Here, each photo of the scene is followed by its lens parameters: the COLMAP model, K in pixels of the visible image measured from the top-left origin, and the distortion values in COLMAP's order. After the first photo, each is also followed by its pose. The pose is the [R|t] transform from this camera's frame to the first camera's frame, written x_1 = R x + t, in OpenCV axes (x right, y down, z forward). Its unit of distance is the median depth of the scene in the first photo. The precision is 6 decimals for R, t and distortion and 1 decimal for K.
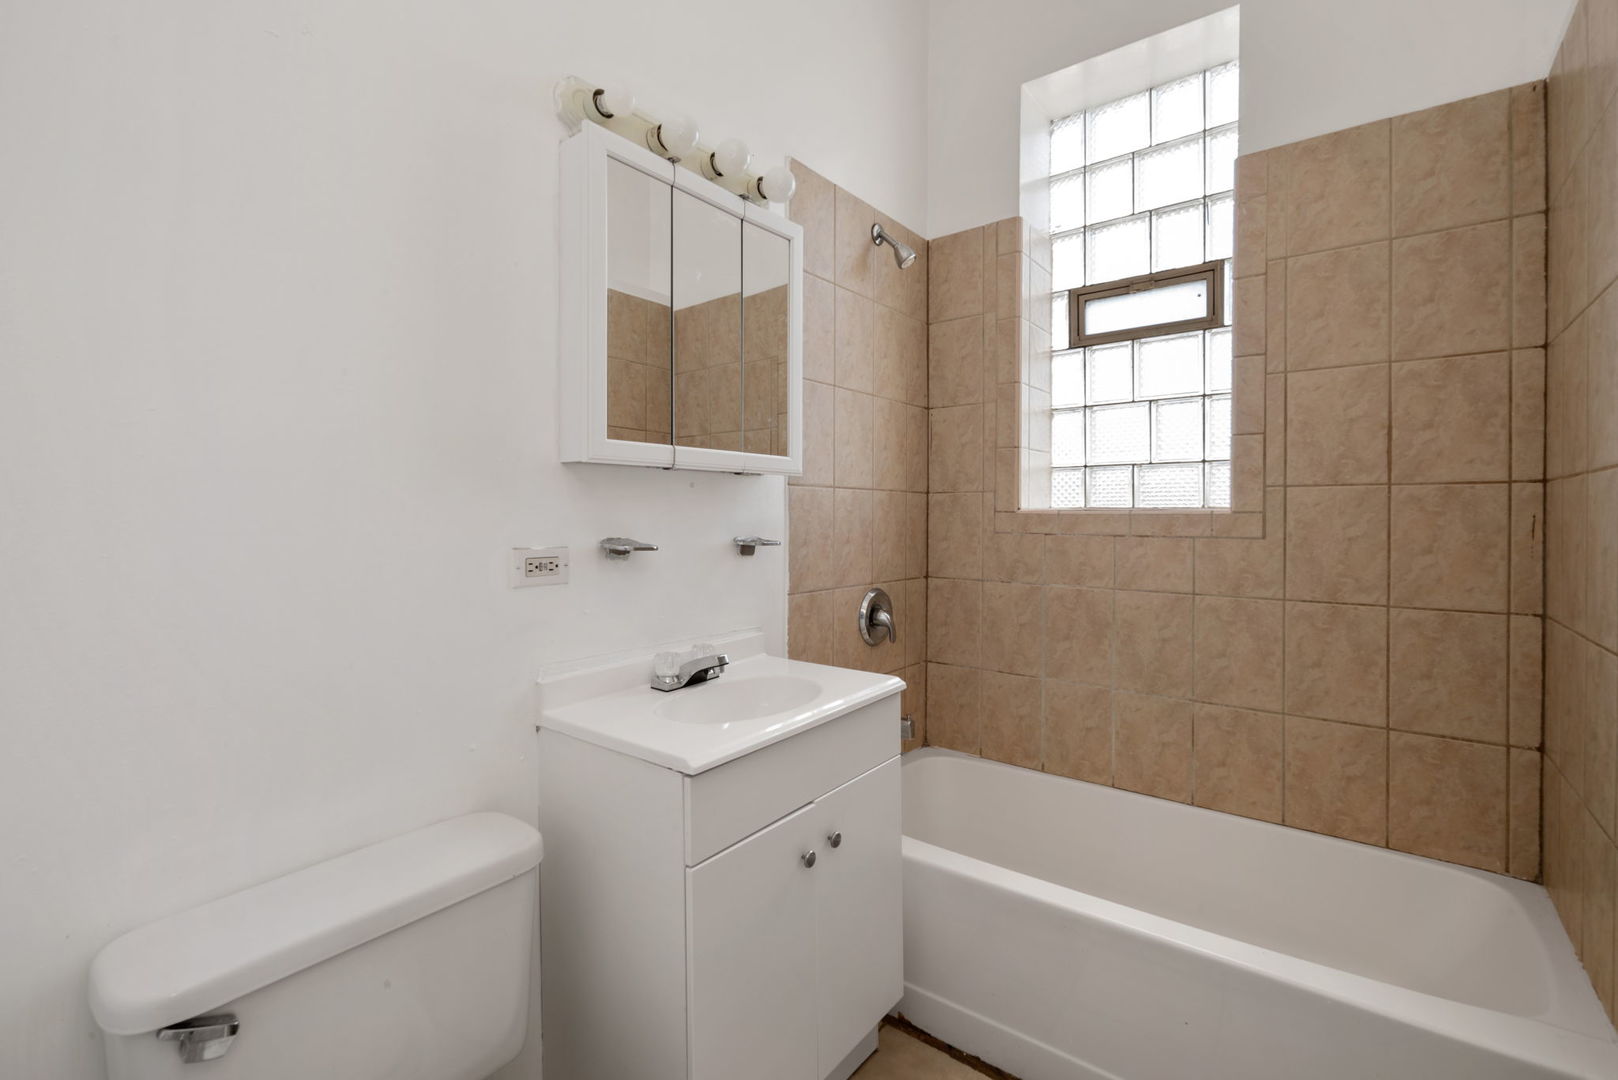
lens RADIAL K [[707.0, 0, 810.8], [0, 707.0, 546.6], [0, 0, 1]] dist [0.001711, 0.000181]
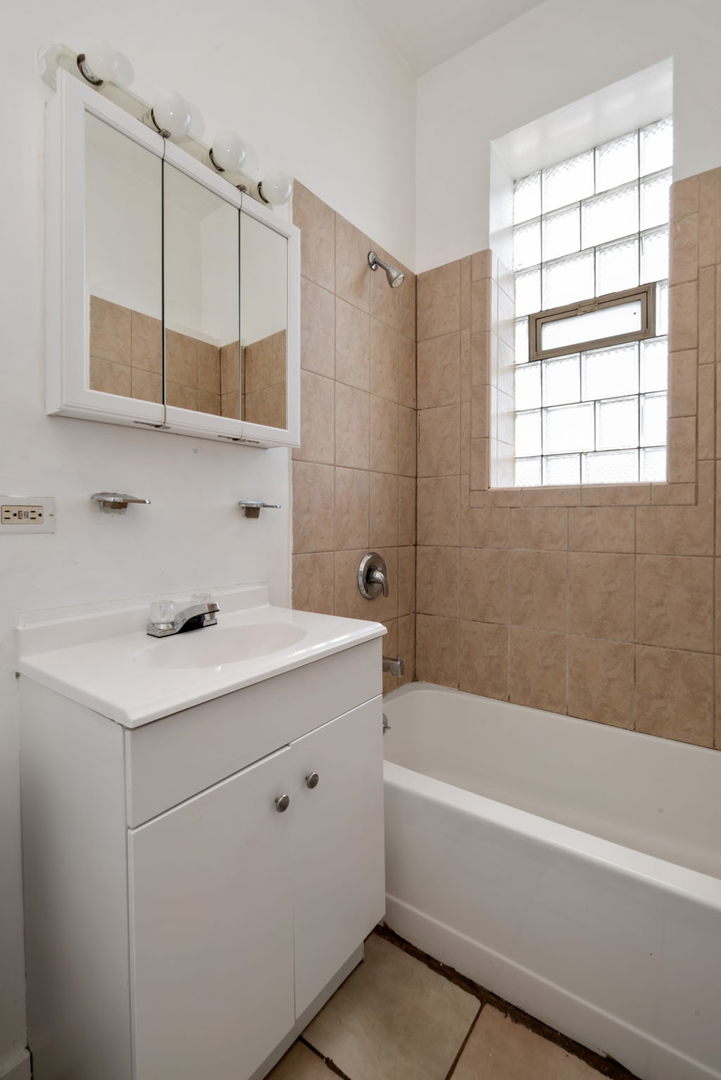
lens RADIAL K [[464.6, 0, 363.3], [0, 464.6, 543.9], [0, 0, 1]] dist [0.002416, 0.000344]
pose [[0.999761, -0.001665, 0.021790, 0.062555], [0.001665, 0.999999, 0.000040, 0.046820], [-0.021790, -0.000004, 0.999763, 0.213515]]
